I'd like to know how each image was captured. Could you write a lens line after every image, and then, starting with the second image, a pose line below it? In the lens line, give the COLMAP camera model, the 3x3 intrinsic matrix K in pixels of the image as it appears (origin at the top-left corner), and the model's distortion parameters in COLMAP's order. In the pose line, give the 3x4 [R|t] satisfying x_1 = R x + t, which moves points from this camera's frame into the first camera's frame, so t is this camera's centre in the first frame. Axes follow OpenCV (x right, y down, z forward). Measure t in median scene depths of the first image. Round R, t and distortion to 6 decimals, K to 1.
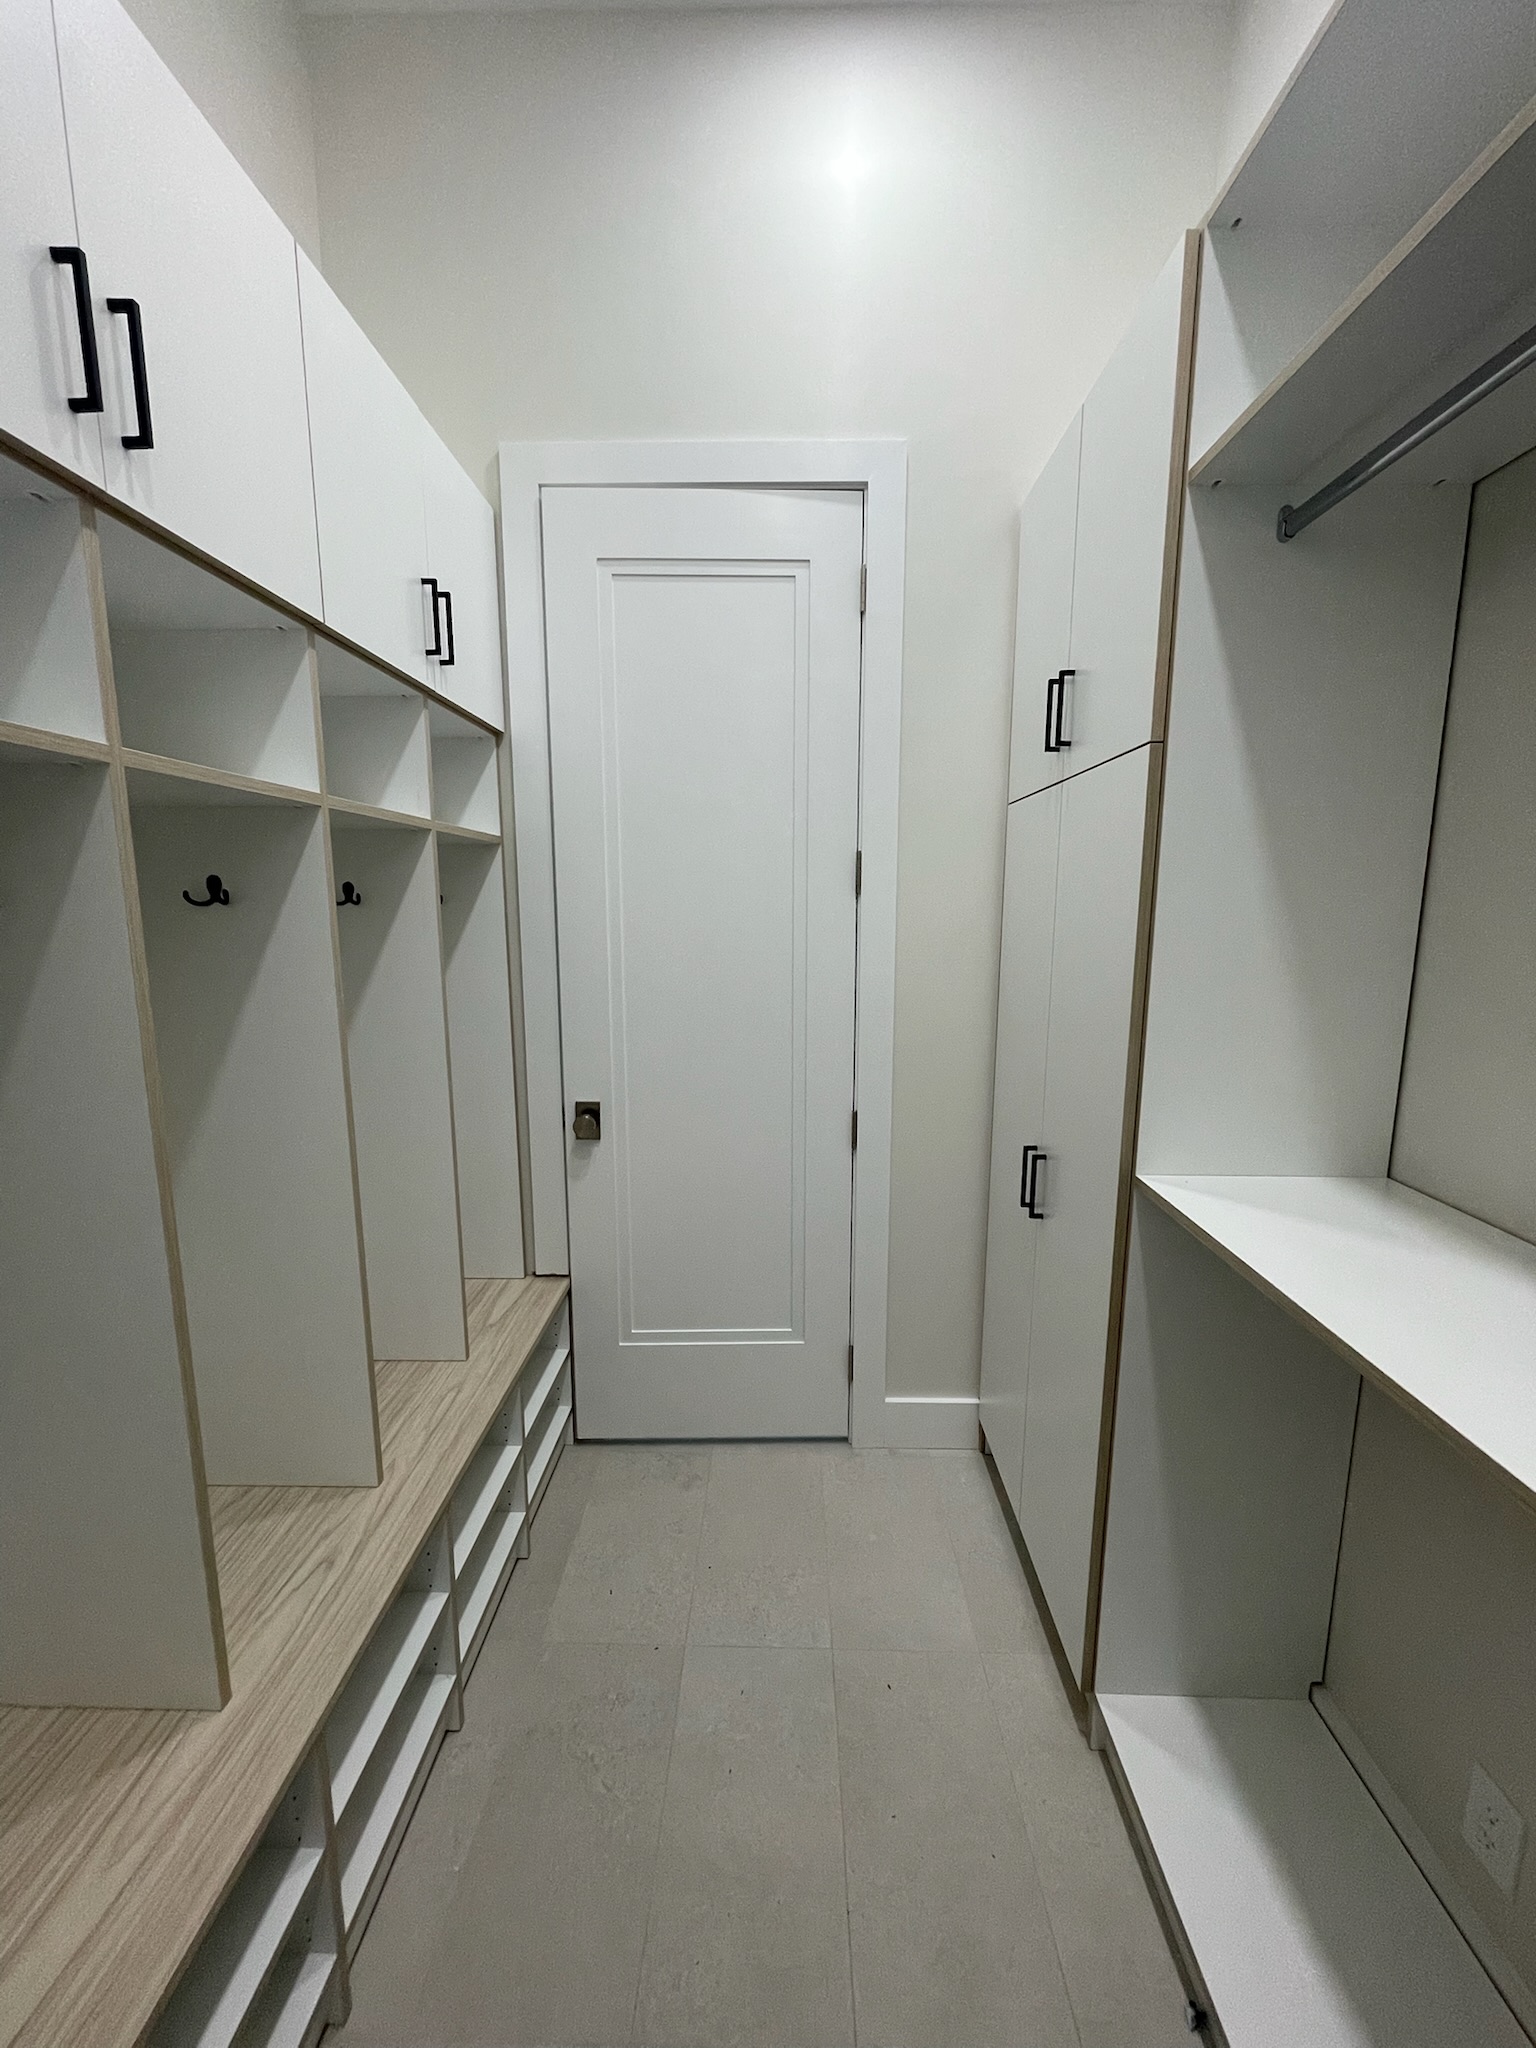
lens RADIAL K [[823.4, 0, 773.9], [0, 823.4, 1029.2], [0, 0, 1]] dist [-0.000798, -0.000095]
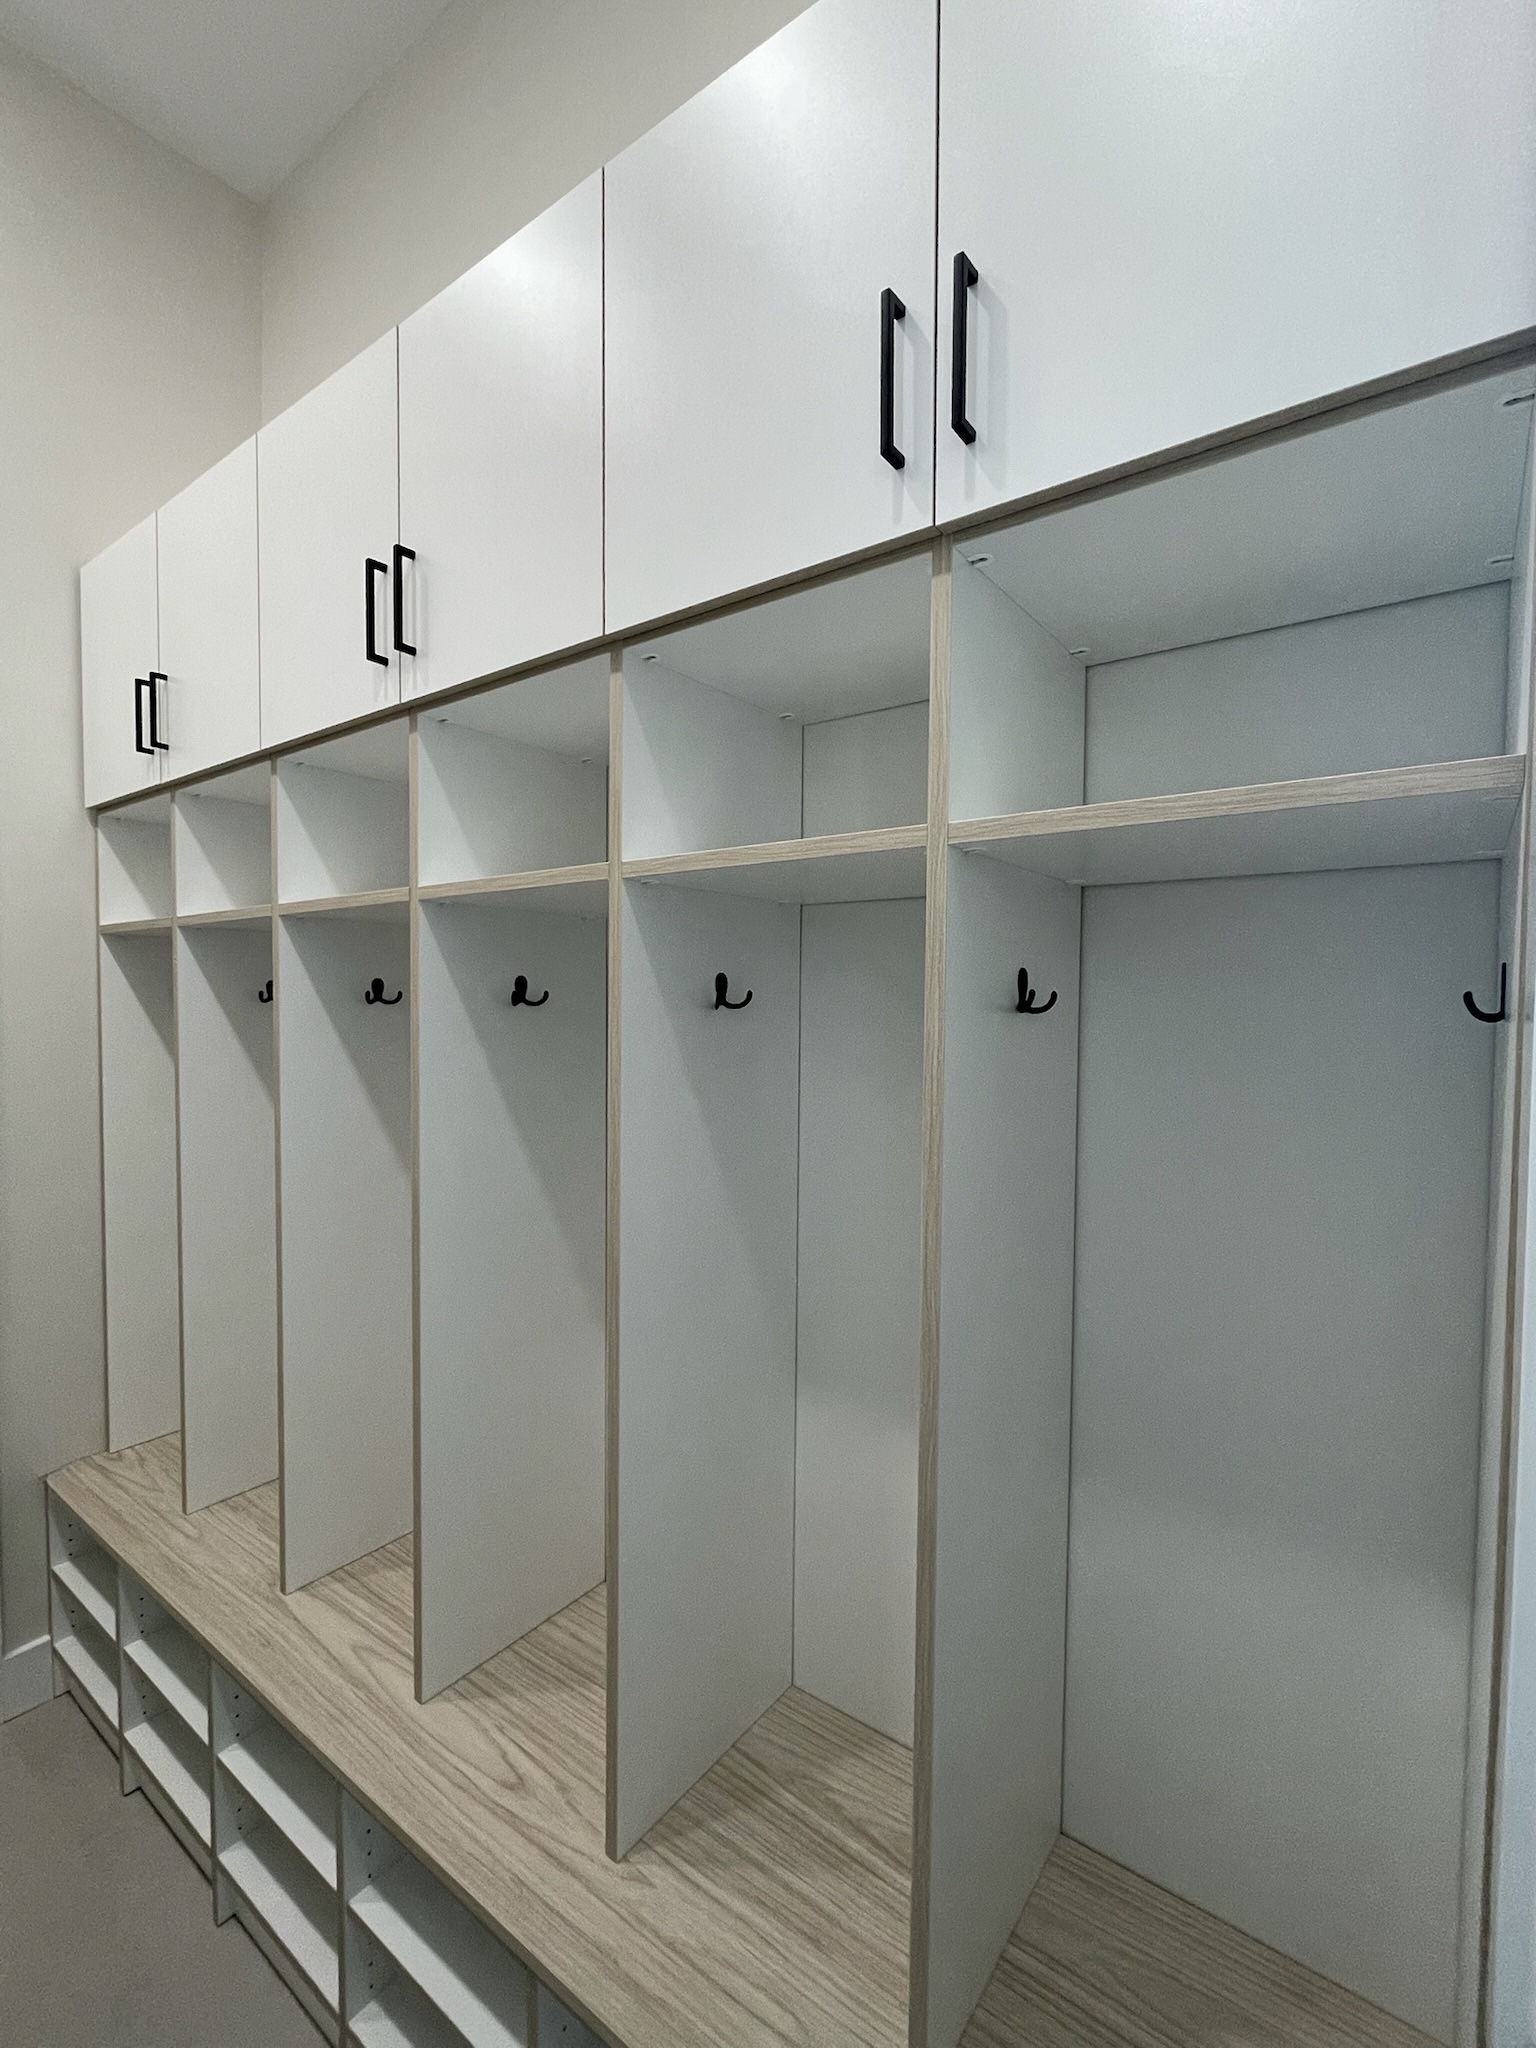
lens RADIAL K [[885.7, 0, 771.3], [0, 885.7, 1030.3], [0, 0, 1]] dist [-0.005548, -0.000469]
pose [[-0.573041, 0.015988, -0.819371, 0.030060], [-0.135735, 0.984149, 0.114132, -0.242212], [0.808208, 0.176620, -0.561788, 1.575534]]
